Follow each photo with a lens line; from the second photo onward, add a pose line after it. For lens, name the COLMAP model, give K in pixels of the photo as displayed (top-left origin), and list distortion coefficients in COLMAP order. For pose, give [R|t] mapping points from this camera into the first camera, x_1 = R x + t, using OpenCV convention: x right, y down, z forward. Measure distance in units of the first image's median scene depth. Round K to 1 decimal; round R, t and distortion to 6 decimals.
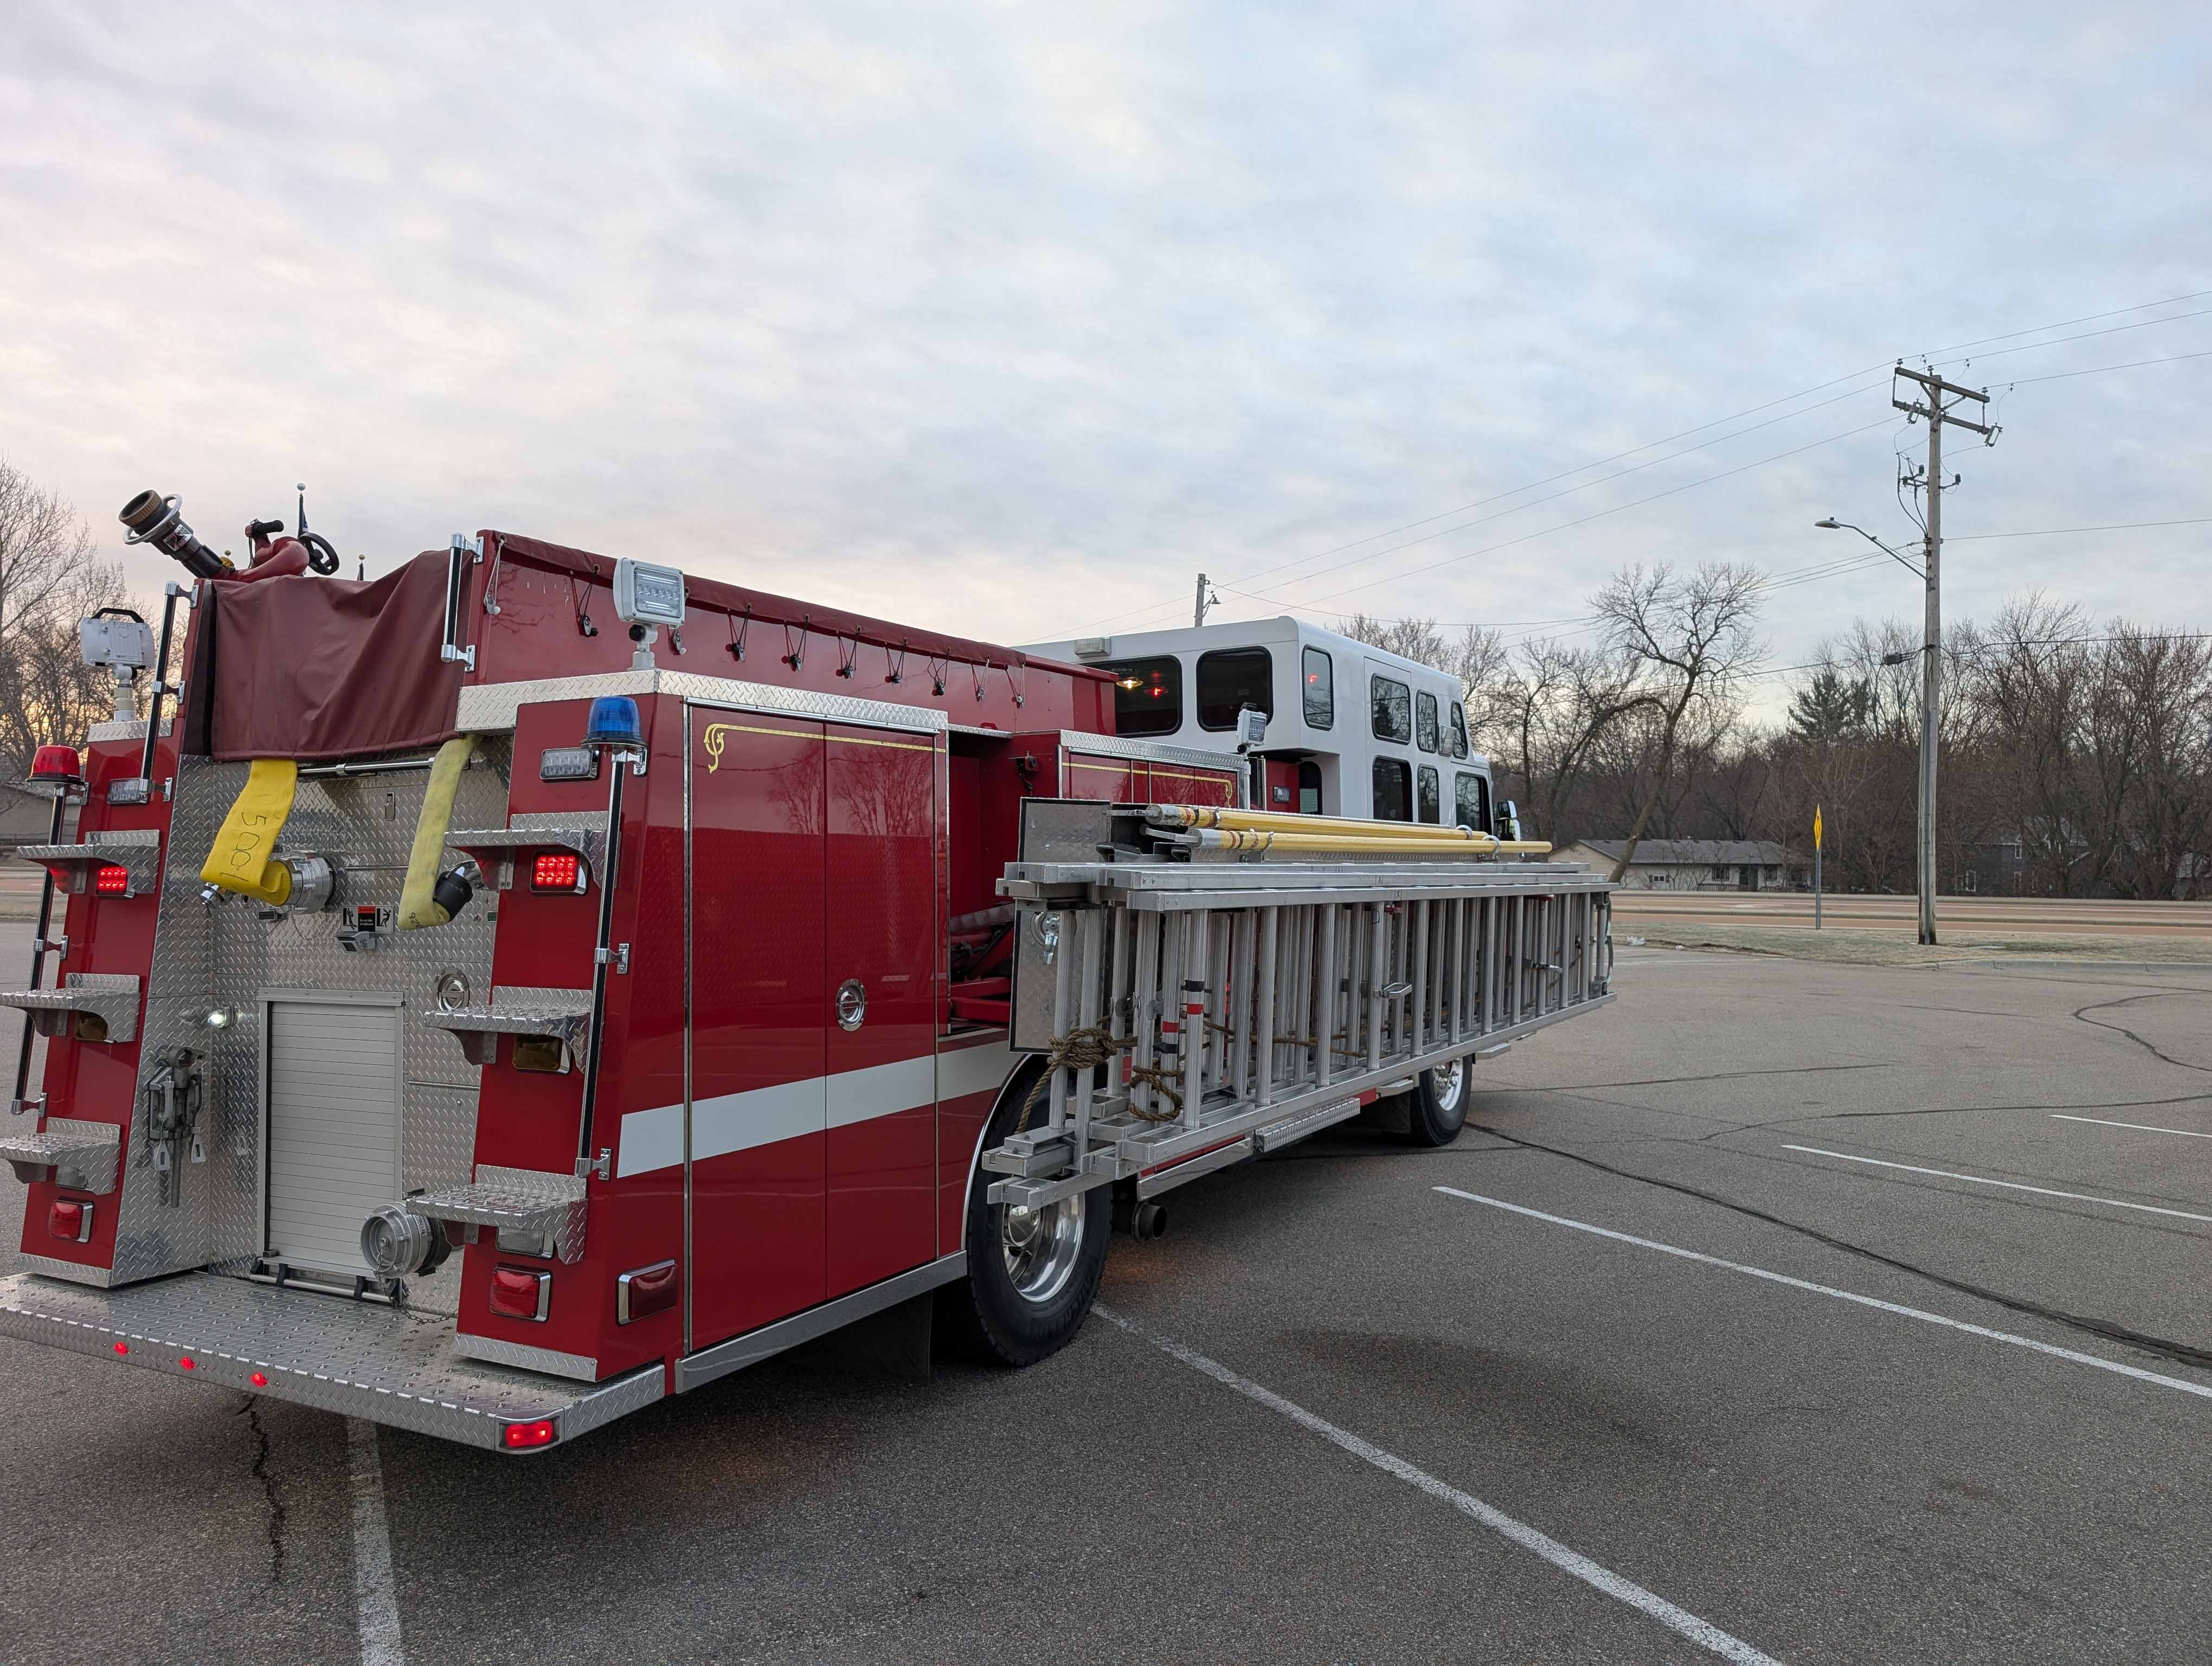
lens RADIAL K [[1572.0, 0, 1089.3], [0, 1572.0, 809.5], [0, 0, 1]] dist [0.009667, -0.001658]
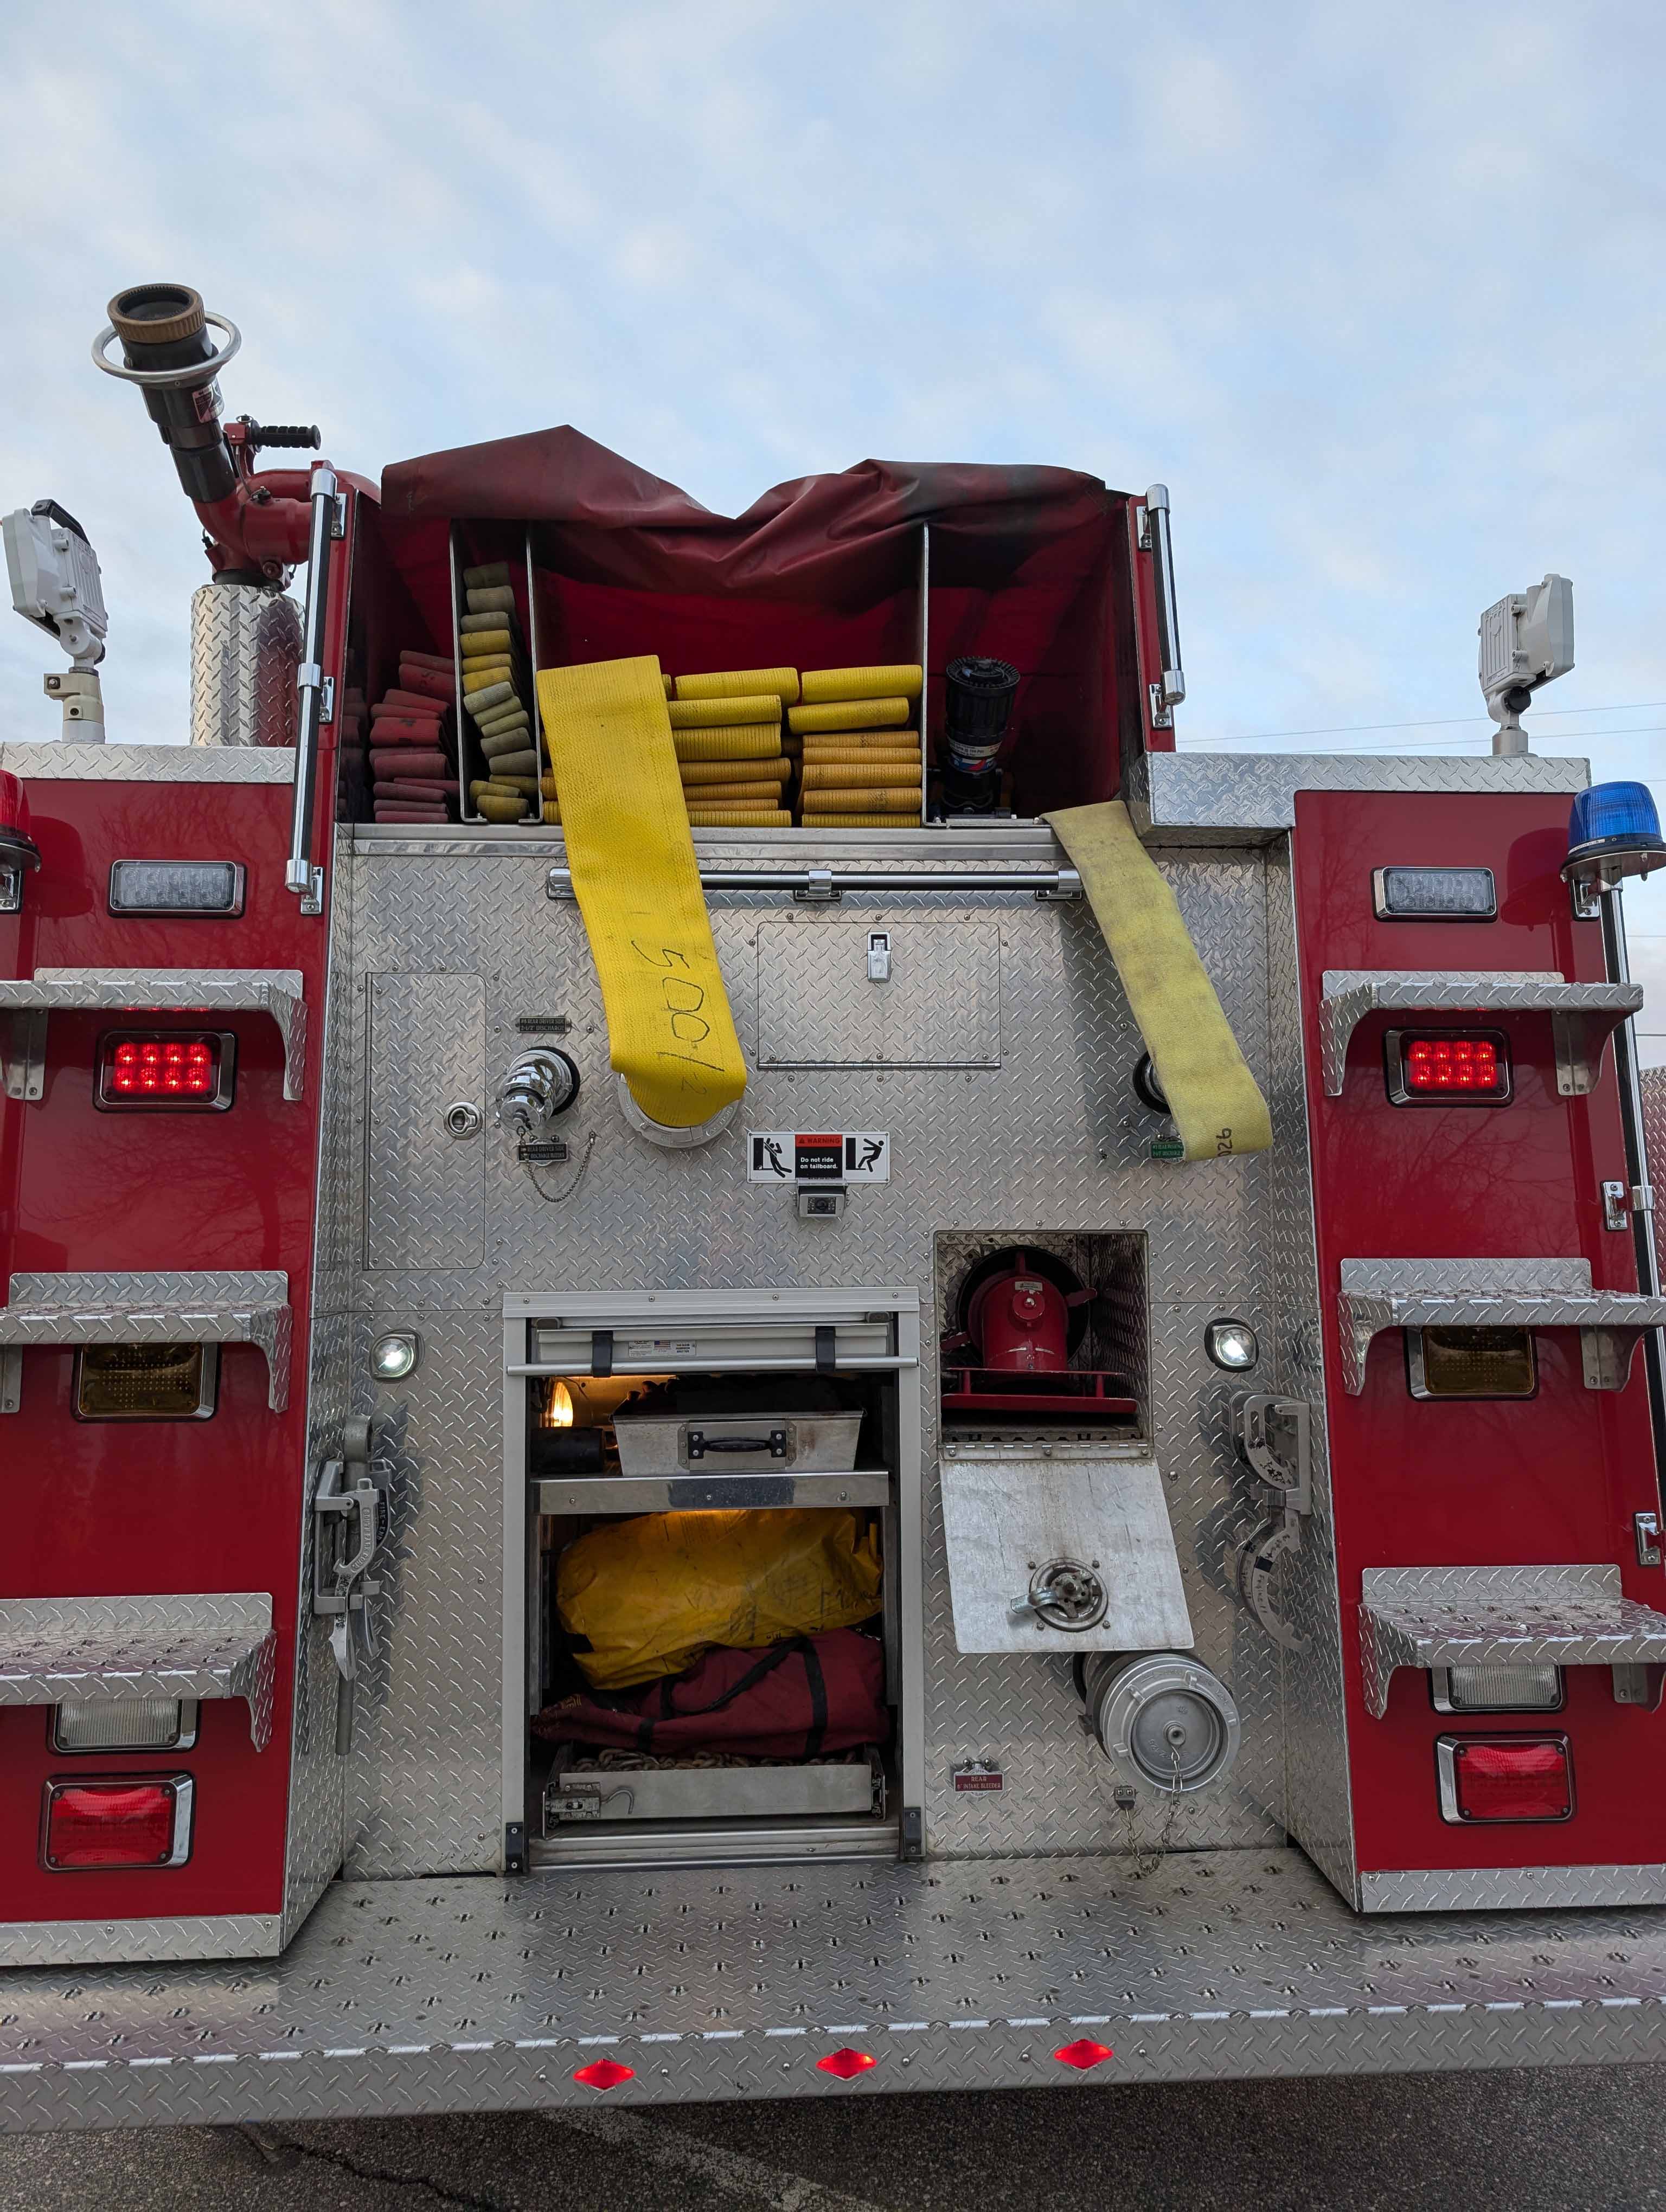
lens RADIAL K [[1572.0, 0, 831.4], [0, 1572.0, 1130.7], [0, 0, 1]] dist [0.009667, -0.001658]
pose [[0.843000, 0.038650, 0.536524, -0.721714], [-0.026384, 0.999186, -0.030524, 0.073872], [-0.537267, 0.011576, 0.843333, 0.516268]]
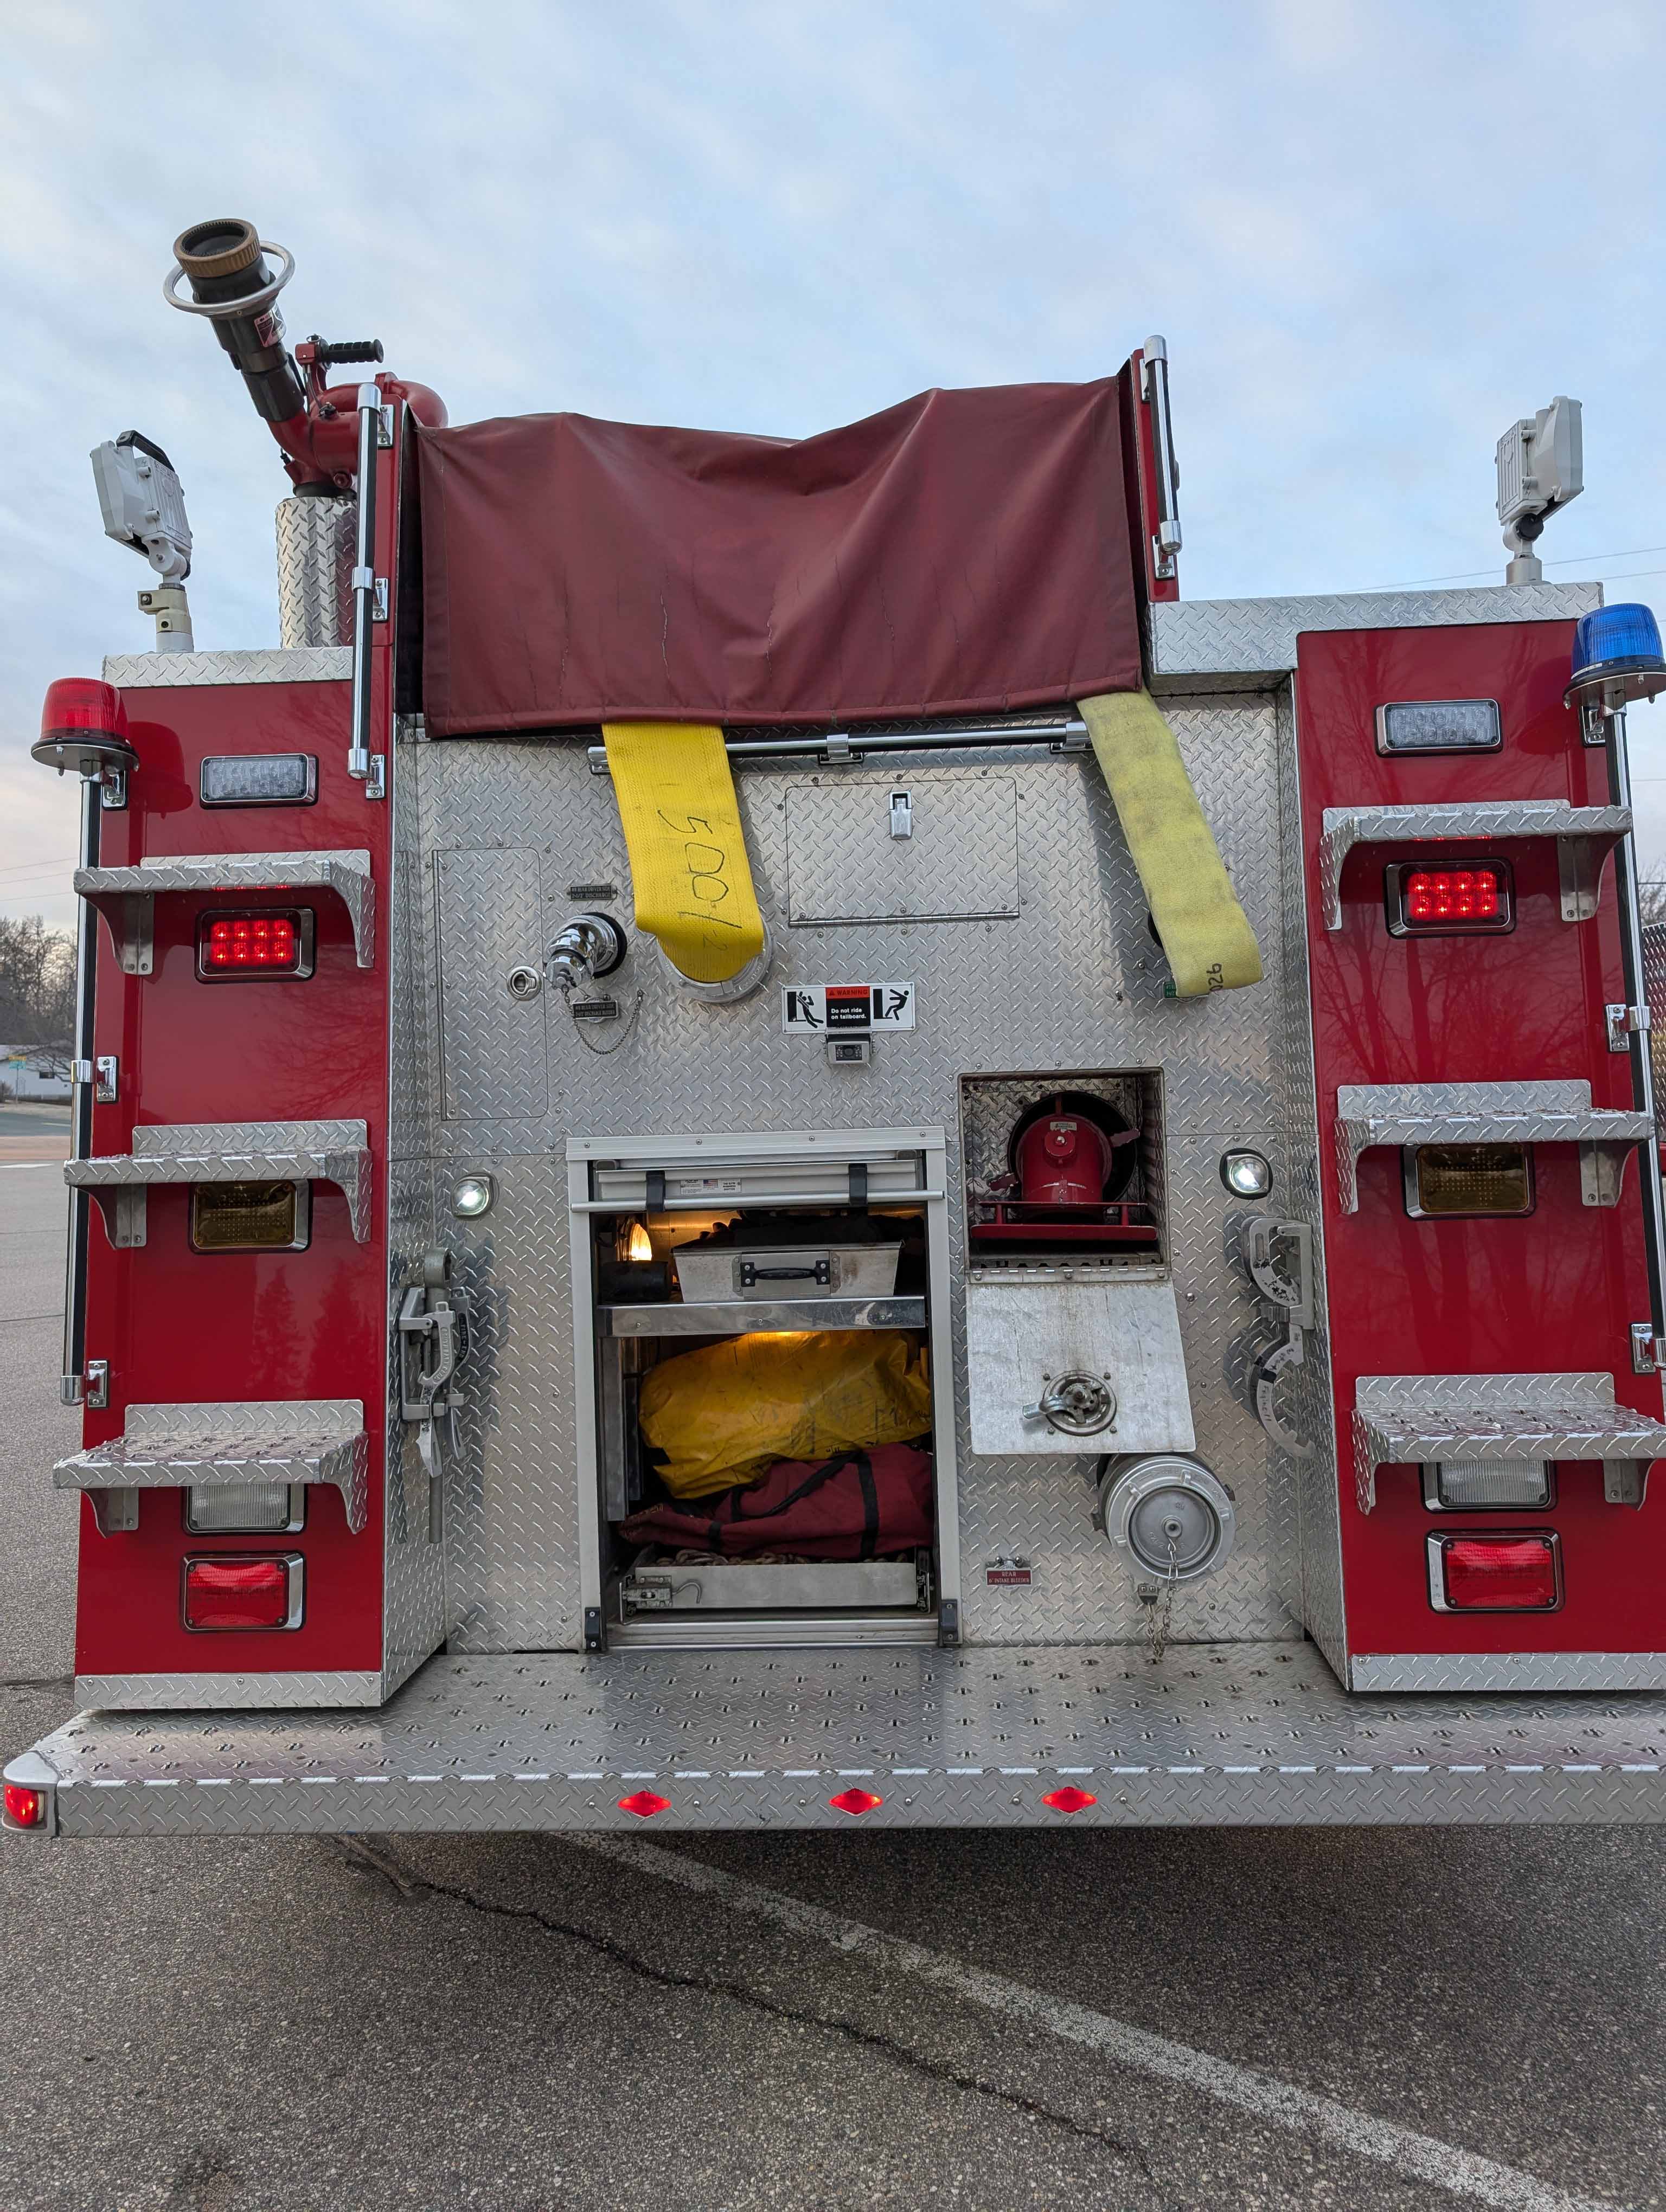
lens RADIAL K [[1576.5, 0, 847.4], [0, 1576.5, 1111.5], [0, 0, 1]] dist [0.007833, 0.001211]
pose [[0.899100, -0.015658, 0.437464, -0.691013], [0.001015, 0.999432, 0.033686, 0.085428], [-0.437743, -0.029843, 0.898605, 0.453549]]
